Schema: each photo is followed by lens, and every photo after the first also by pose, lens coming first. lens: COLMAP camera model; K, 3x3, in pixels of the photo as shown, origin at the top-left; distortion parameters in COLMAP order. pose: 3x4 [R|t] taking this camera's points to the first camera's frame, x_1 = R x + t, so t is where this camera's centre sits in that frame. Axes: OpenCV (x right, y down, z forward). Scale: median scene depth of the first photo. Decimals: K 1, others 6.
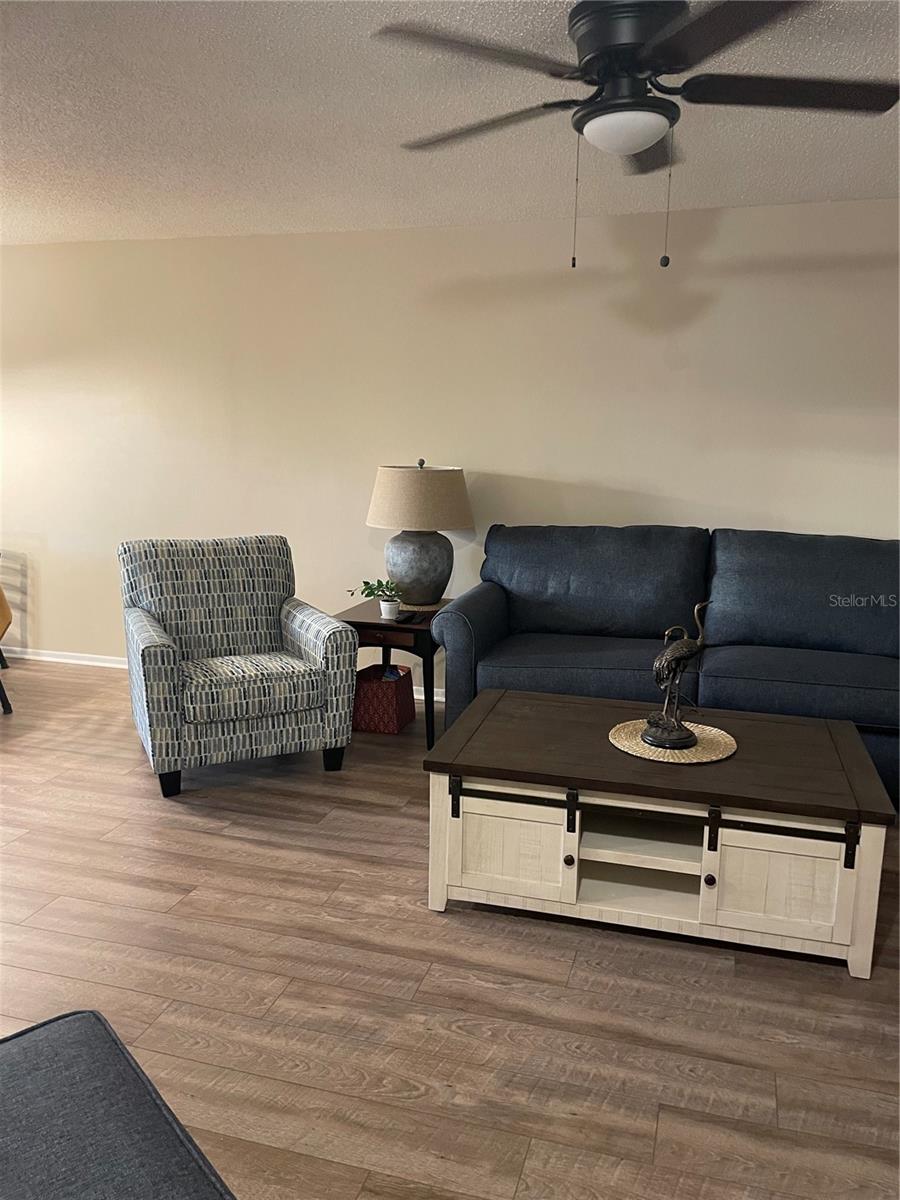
lens RADIAL K [[903.3, 0, 467.3], [0, 903.3, 608.6], [0, 0, 1]] dist [0.100175, -0.127962]
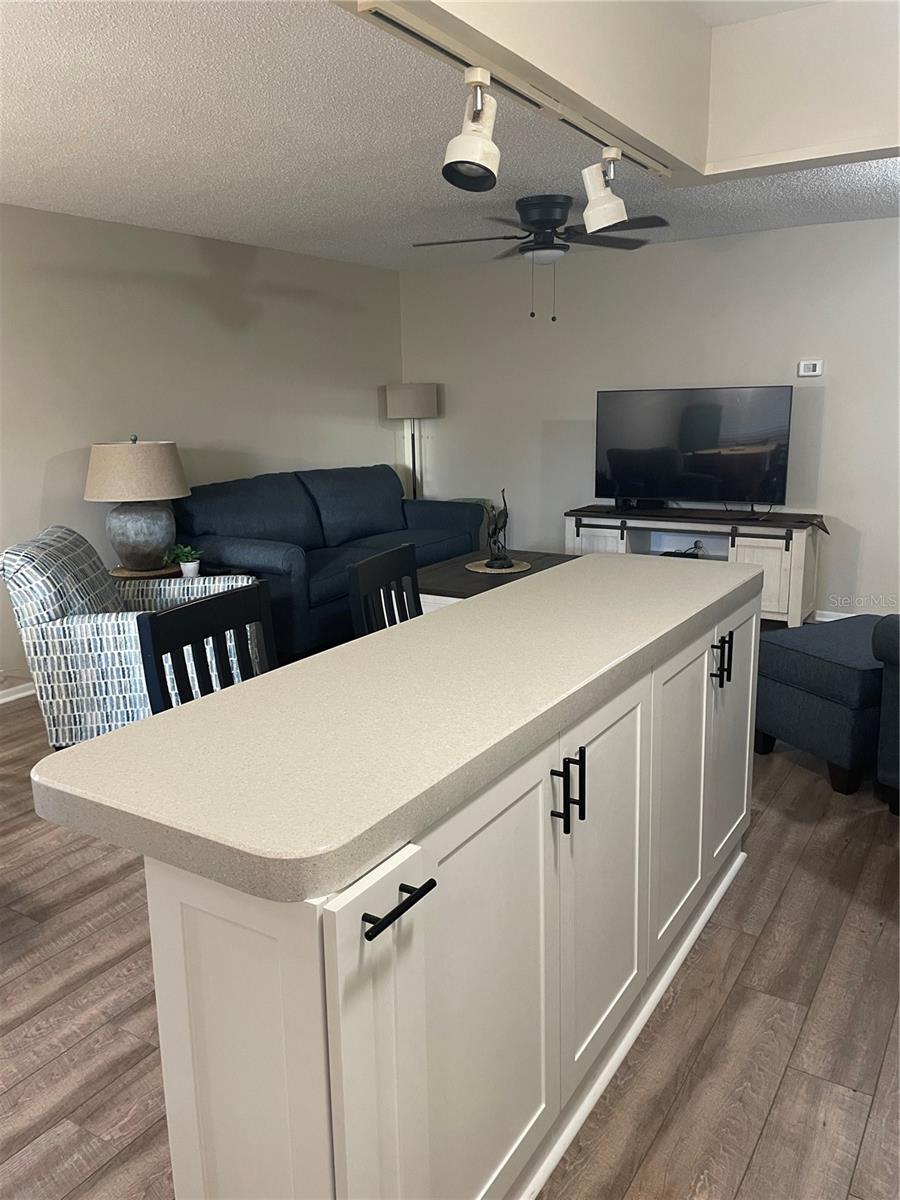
lens RADIAL K [[903.3, 0, 447.2], [0, 903.3, 591.0], [0, 0, 1]] dist [0.100175, -0.127962]
pose [[0.279956, -0.218465, 0.934825, -1.435529], [0.218629, 0.962684, 0.159501, -0.113730], [-0.934787, 0.159727, 0.317272, 0.485286]]
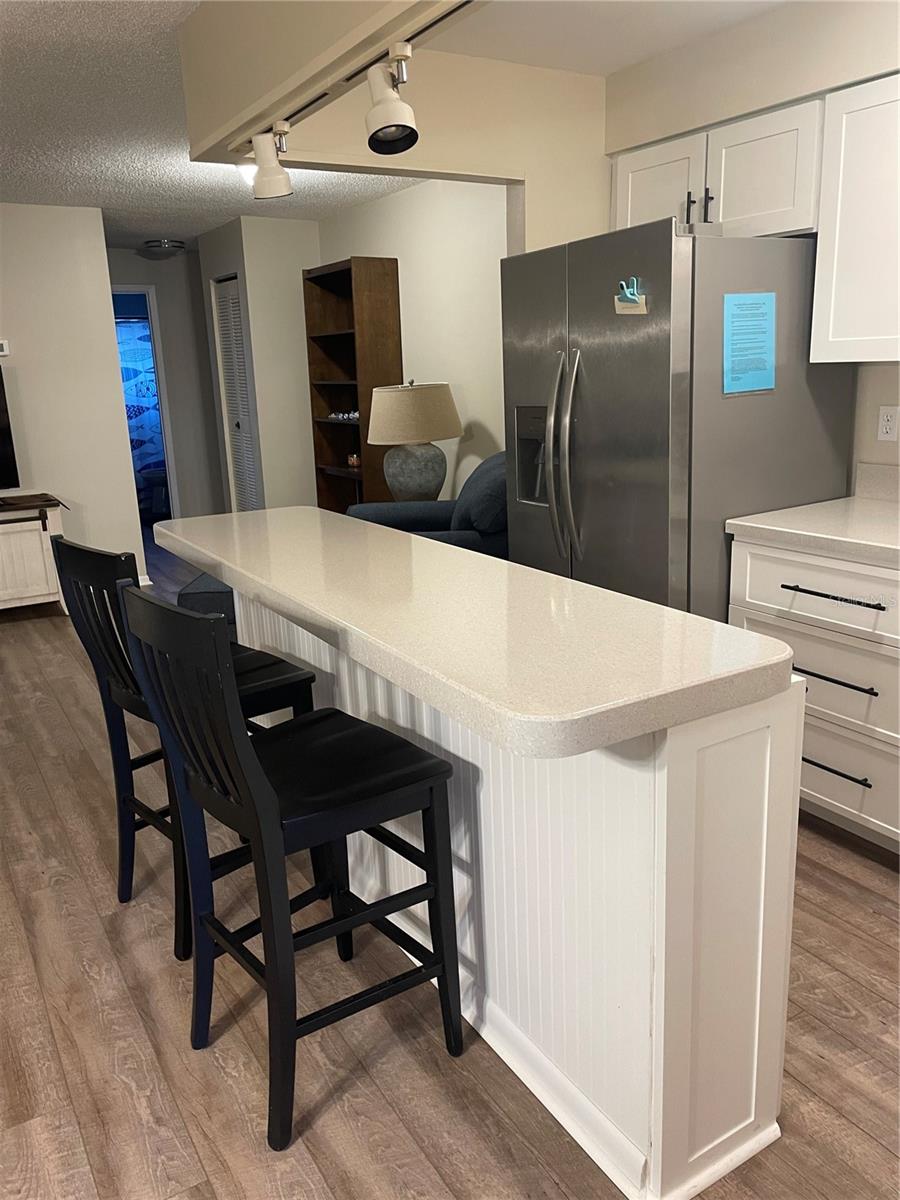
lens RADIAL K [[903.3, 0, 442.0], [0, 903.3, 587.8], [0, 0, 1]] dist [0.100175, -0.127962]
pose [[-0.732396, -0.151918, 0.663715, -1.333772], [0.166304, 0.905354, 0.390739, -0.225285], [-0.660257, 0.396554, -0.637813, 1.077852]]
